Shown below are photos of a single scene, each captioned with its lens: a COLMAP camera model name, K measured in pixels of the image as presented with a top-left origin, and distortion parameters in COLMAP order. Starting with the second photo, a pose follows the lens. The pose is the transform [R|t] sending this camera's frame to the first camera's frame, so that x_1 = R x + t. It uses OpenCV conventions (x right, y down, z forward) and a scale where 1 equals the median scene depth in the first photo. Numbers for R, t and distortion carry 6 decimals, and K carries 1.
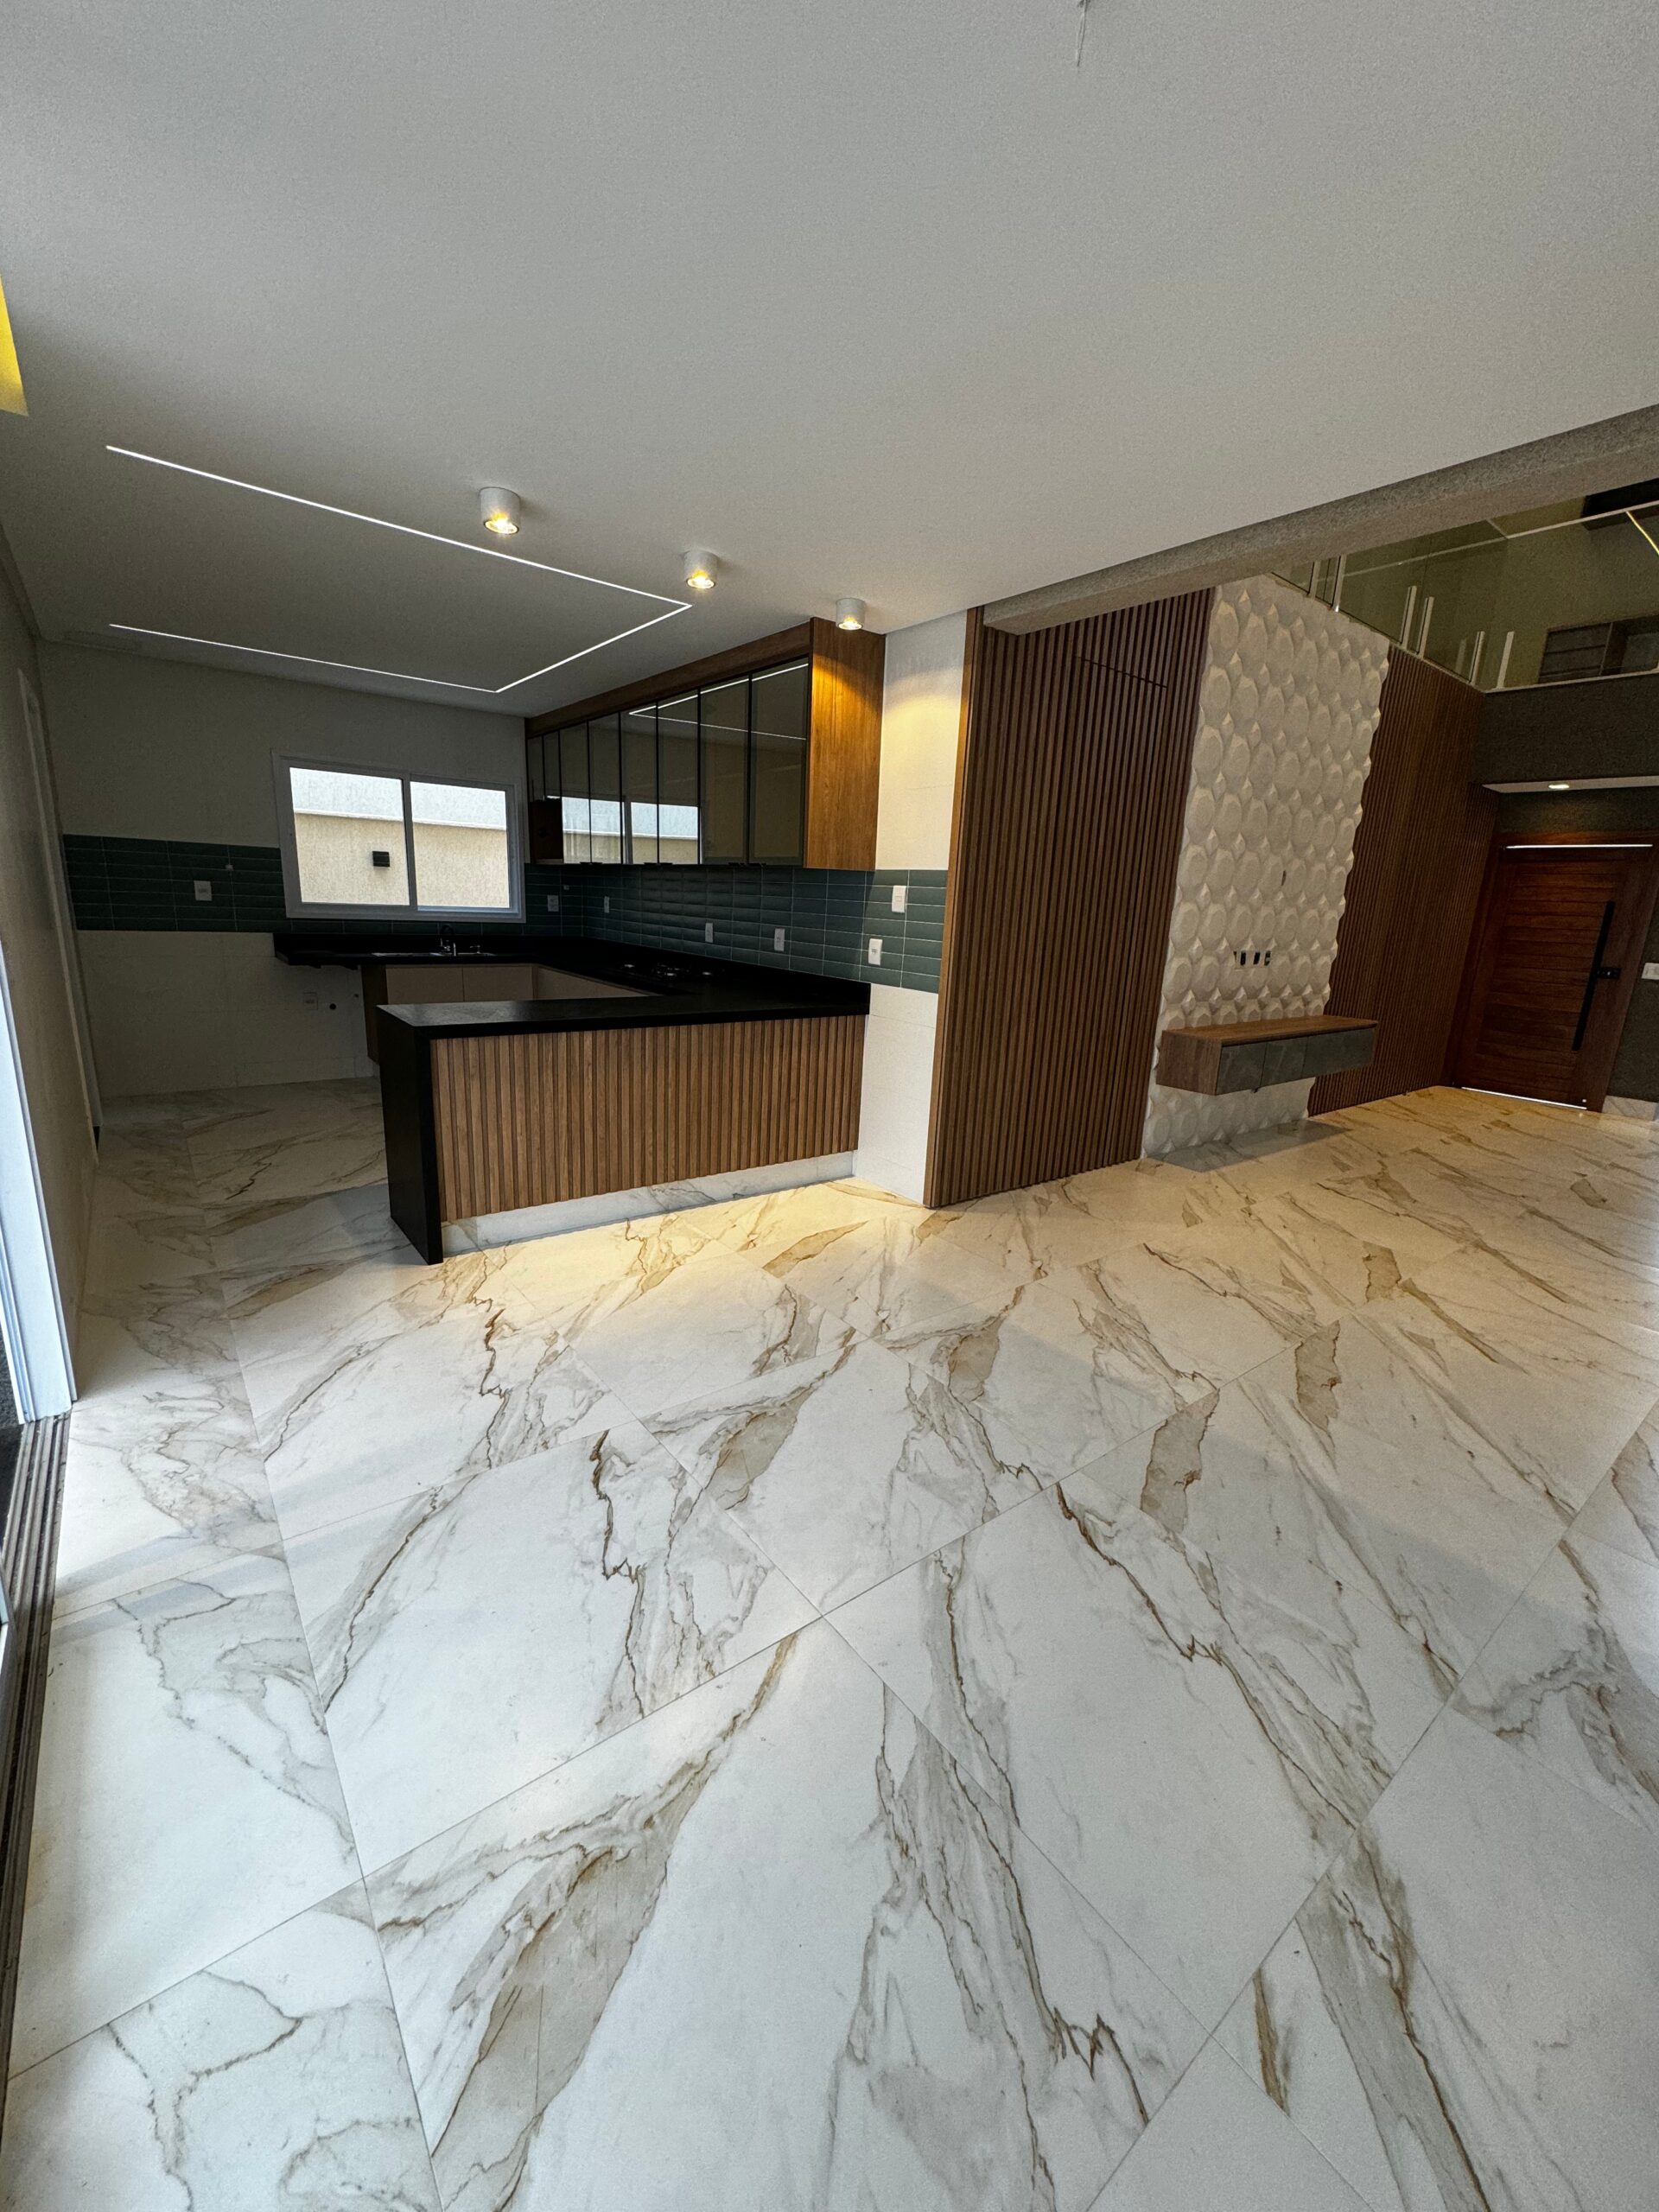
lens RADIAL K [[881.9, 0, 833.3], [0, 881.9, 1120.5], [0, 0, 1]] dist [-0.000889, -0.000366]
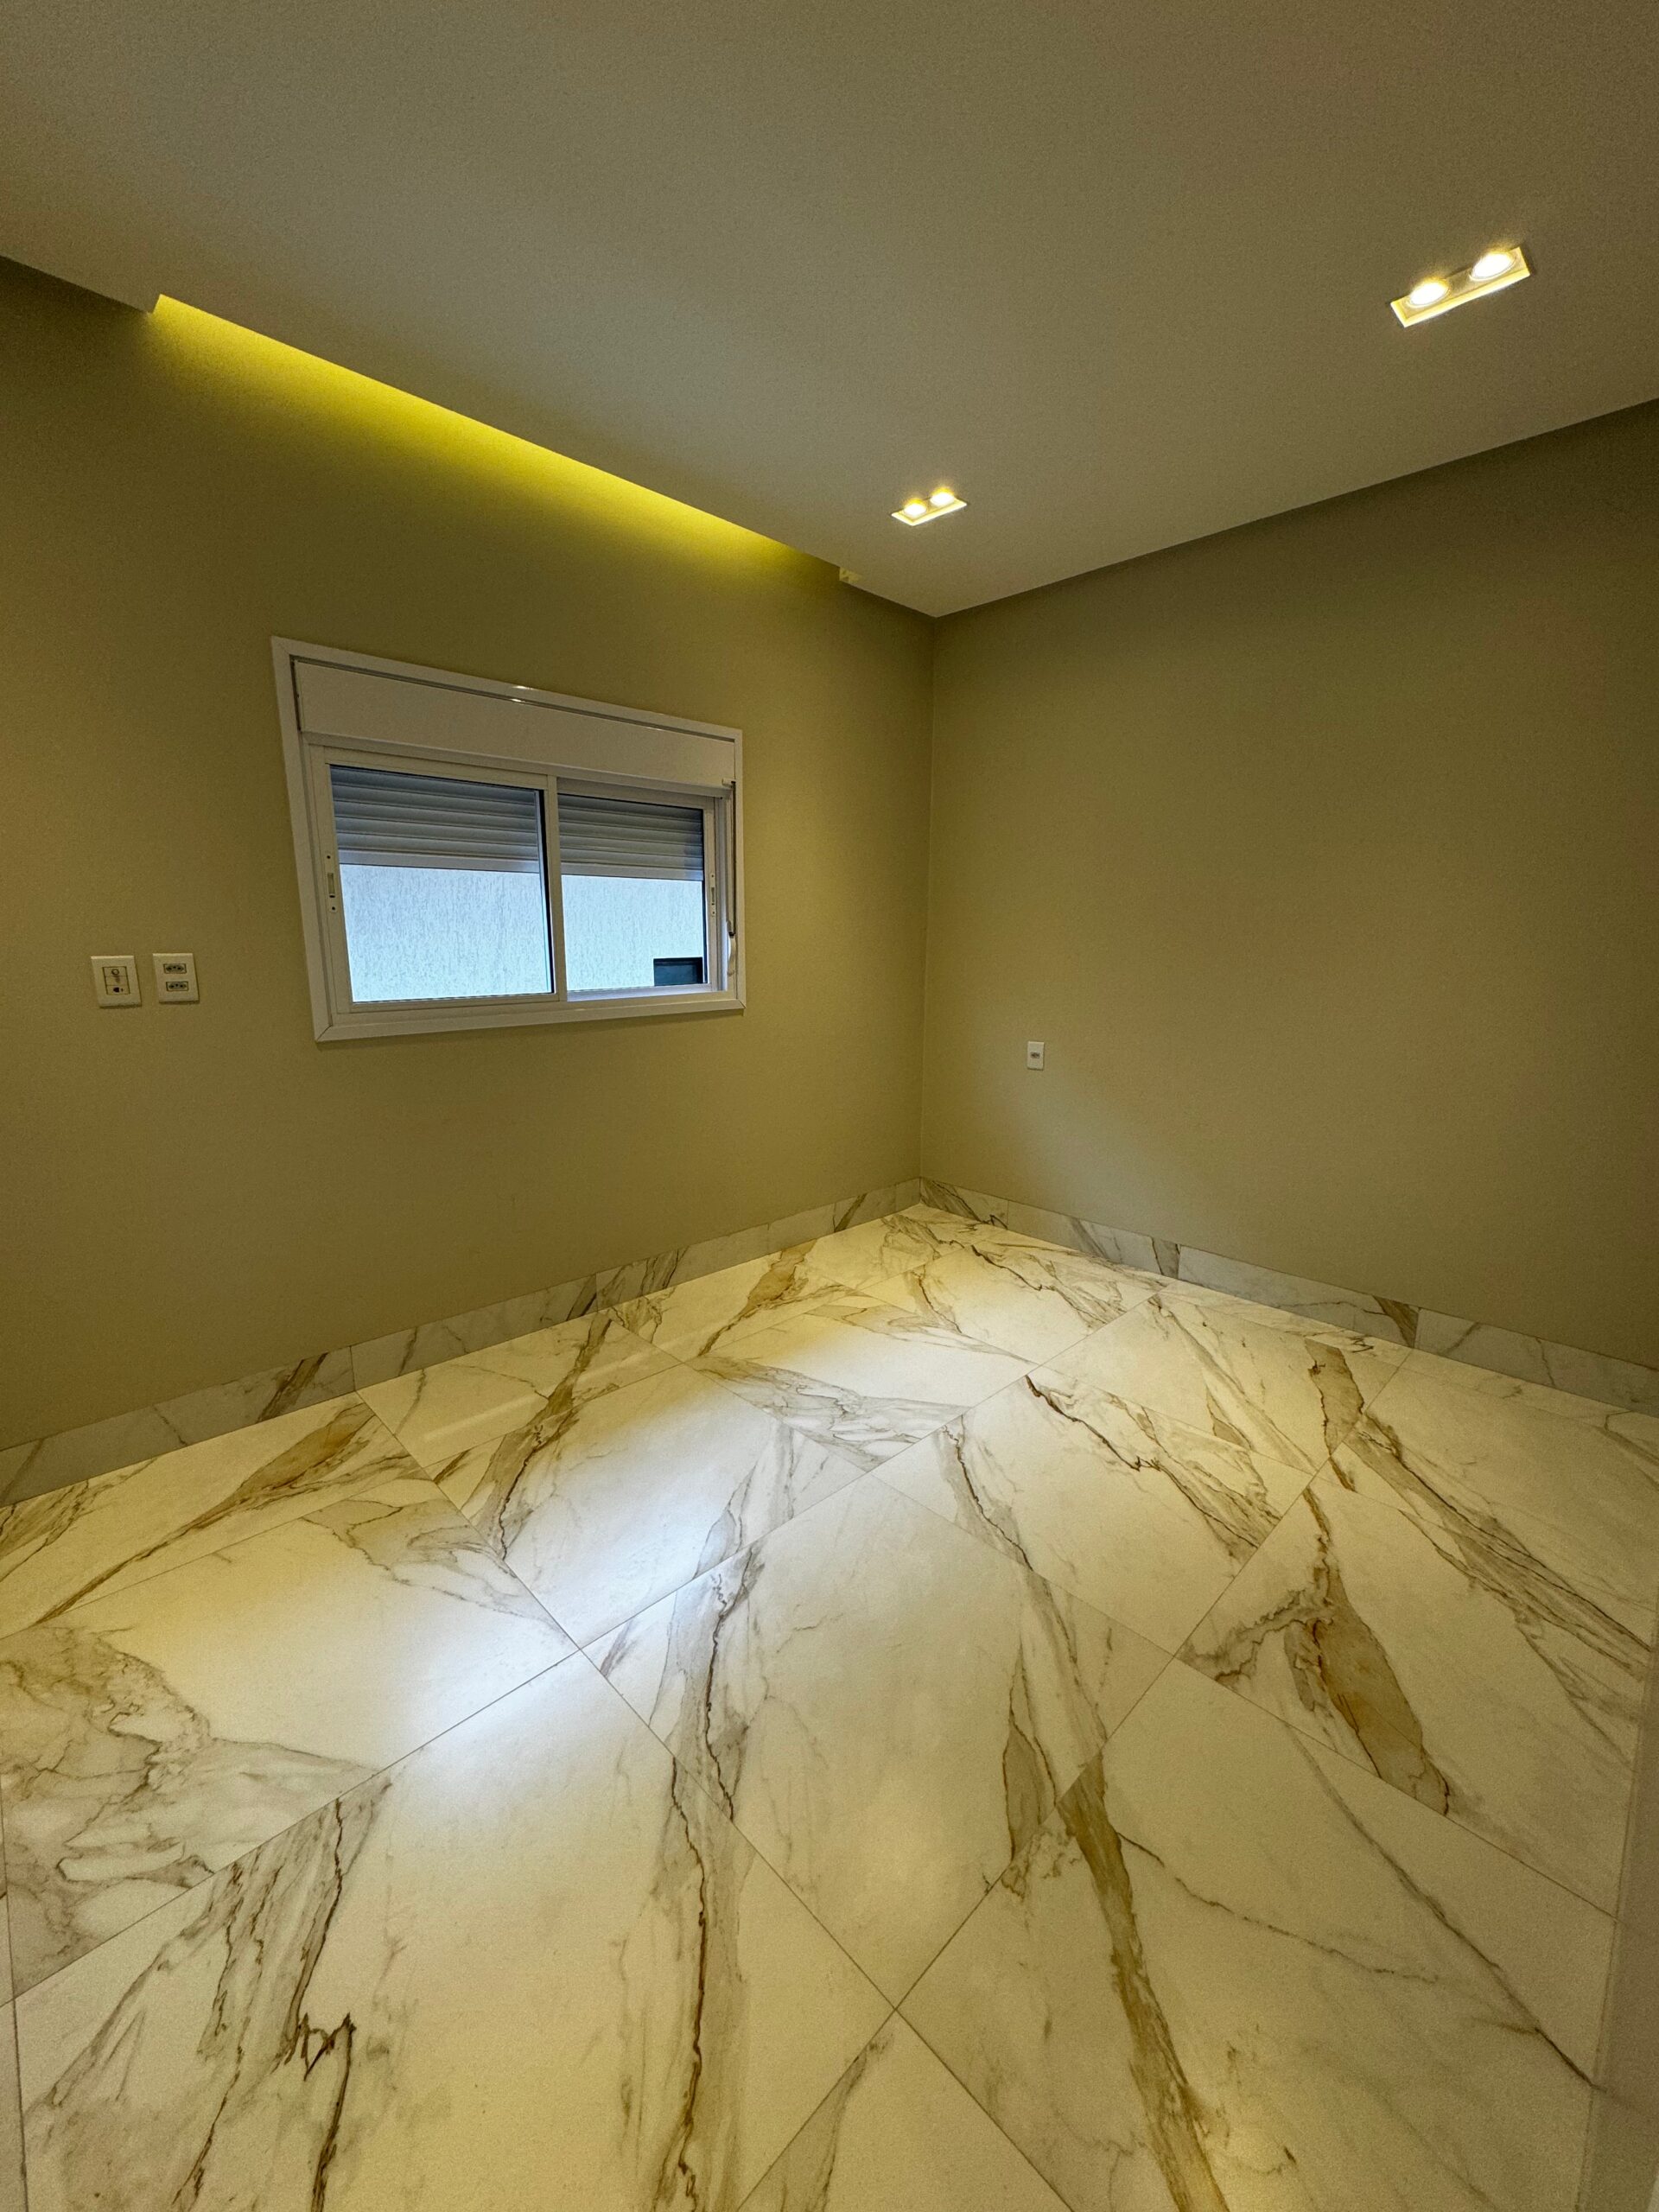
lens RADIAL K [[881.9, 0, 849.0], [0, 881.9, 1067.8], [0, 0, 1]] dist [-0.000889, -0.000366]
pose [[0.991198, -0.052645, 0.121474, -1.113753], [0.063309, 0.994310, -0.085668, 0.034037], [-0.116273, 0.092605, 0.988891, -0.371812]]
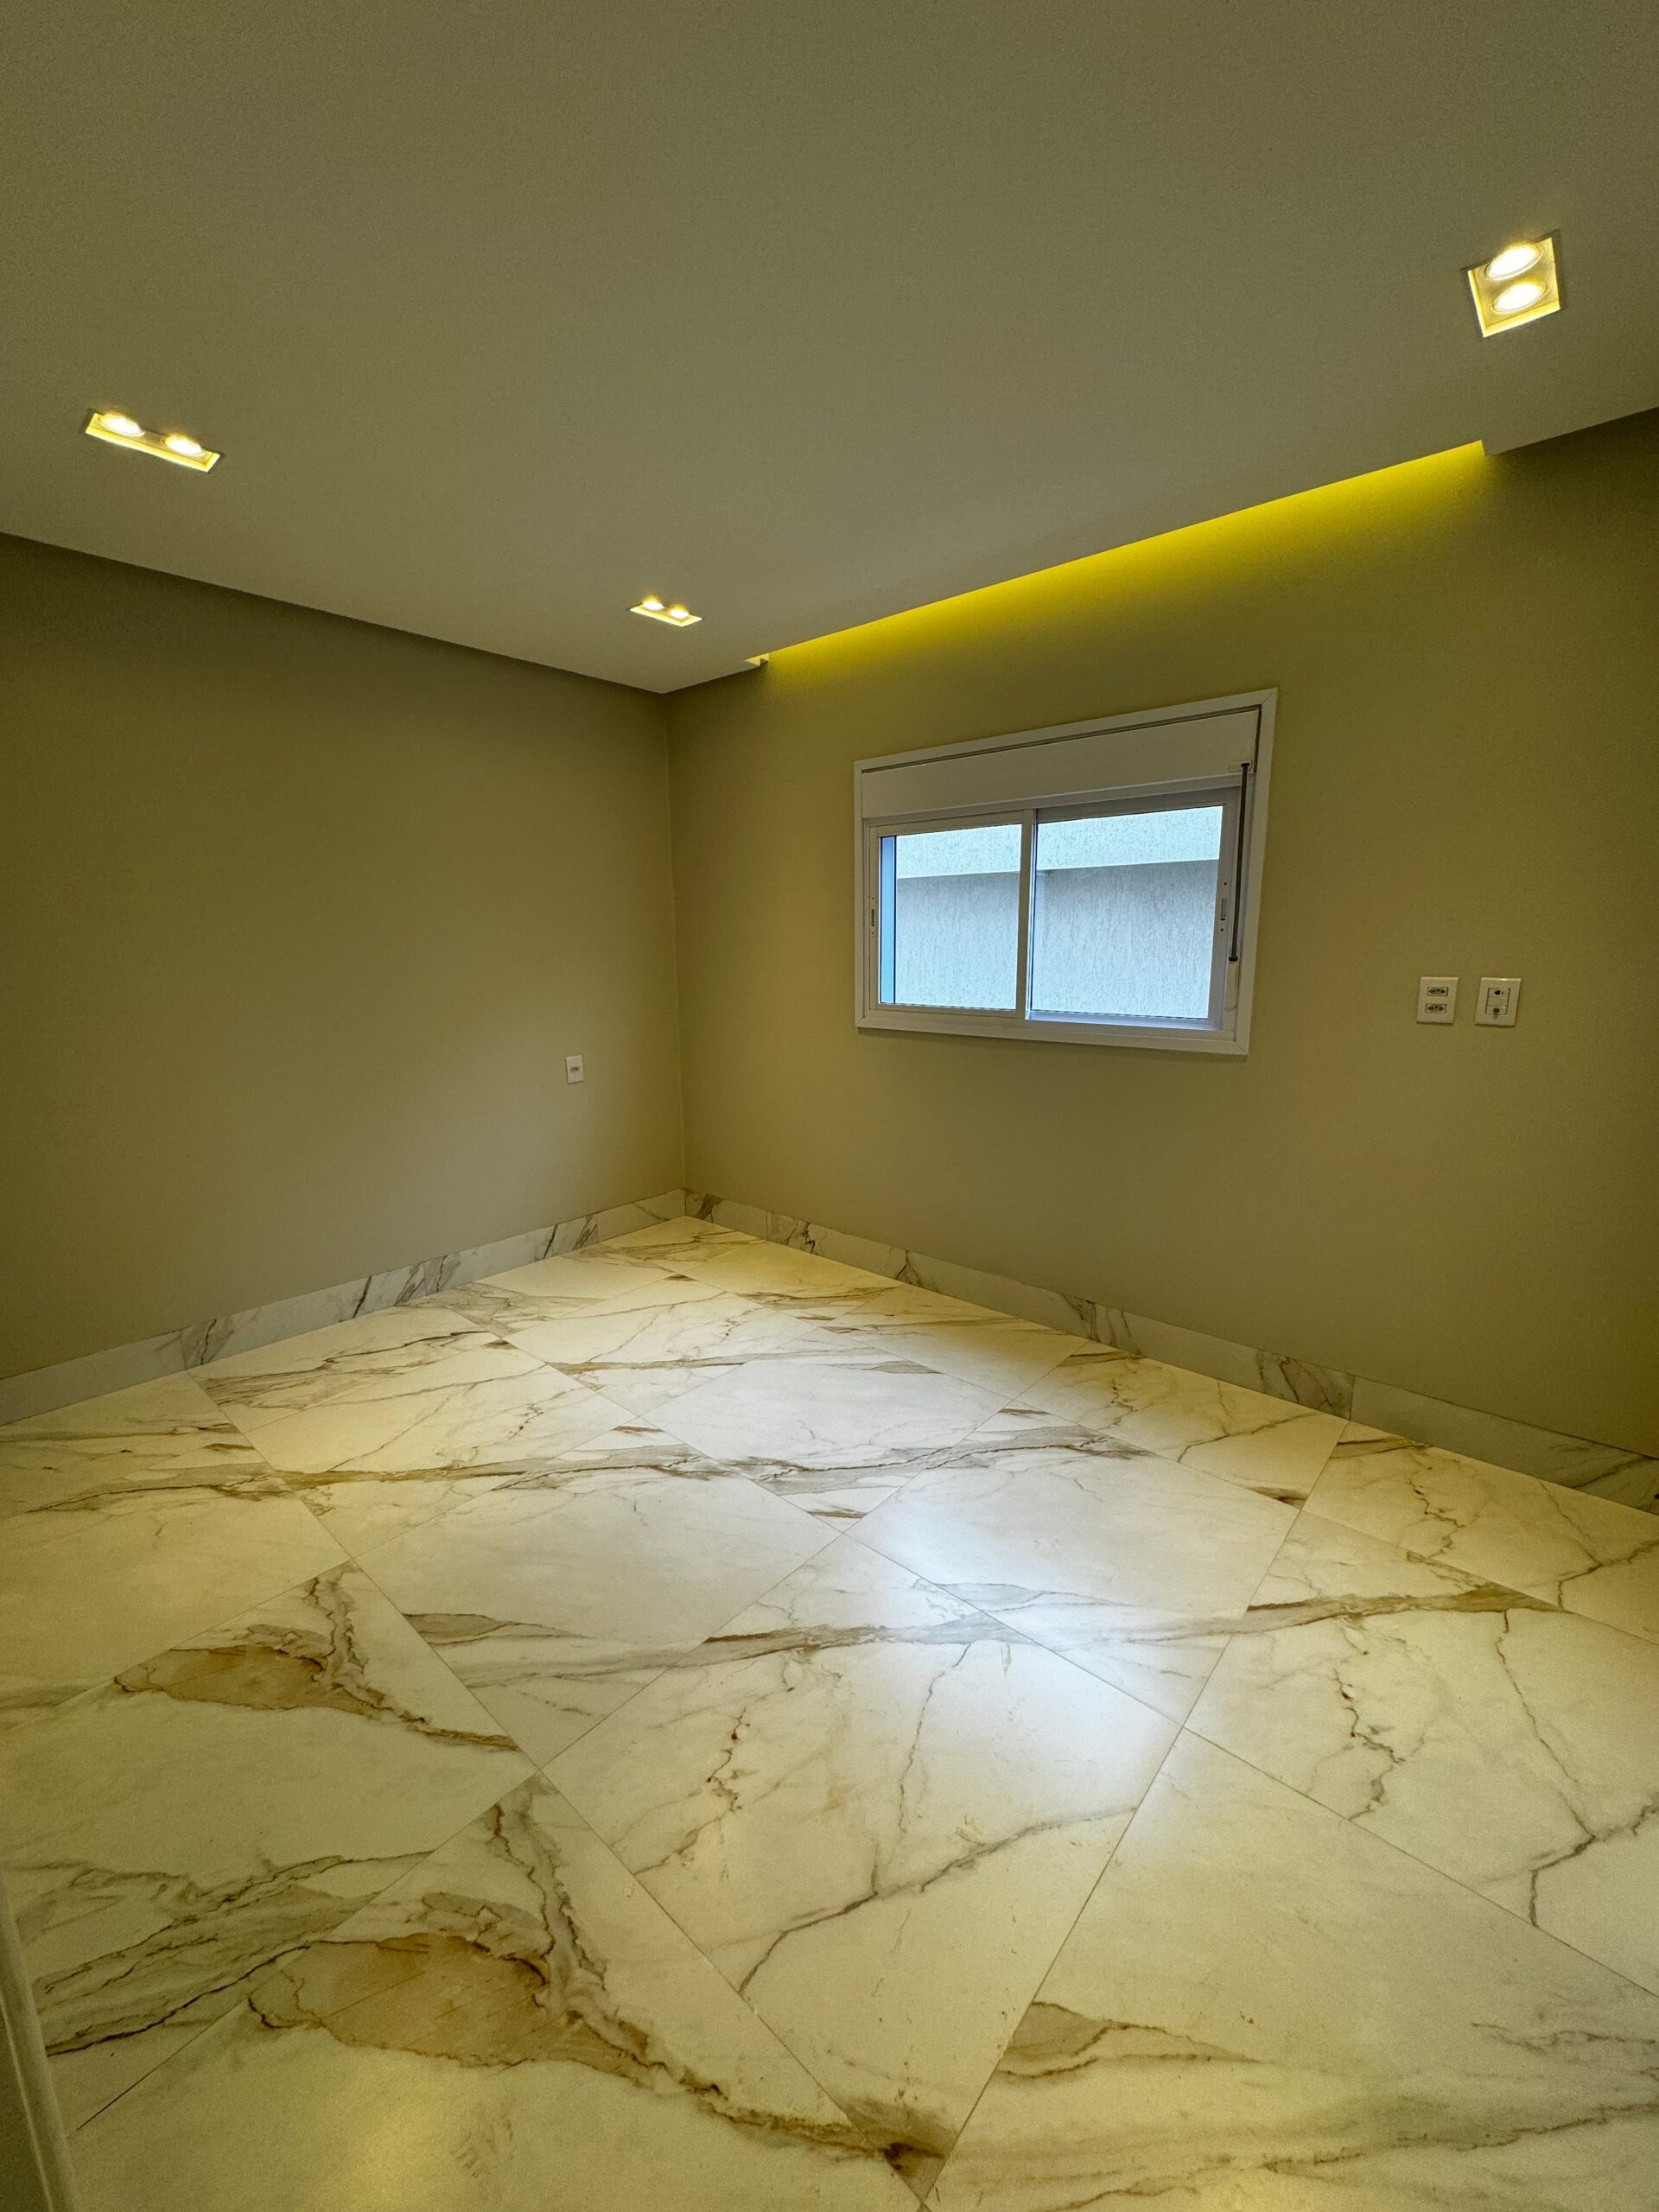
lens RADIAL K [[881.9, 0, 831.7], [0, 881.9, 1117.8], [0, 0, 1]] dist [-0.000889, -0.000366]
pose [[0.191305, 0.153089, -0.969518, 0.578997], [-0.230554, 0.967134, 0.107220, -0.238760], [0.954069, 0.203015, 0.220313, 0.899720]]
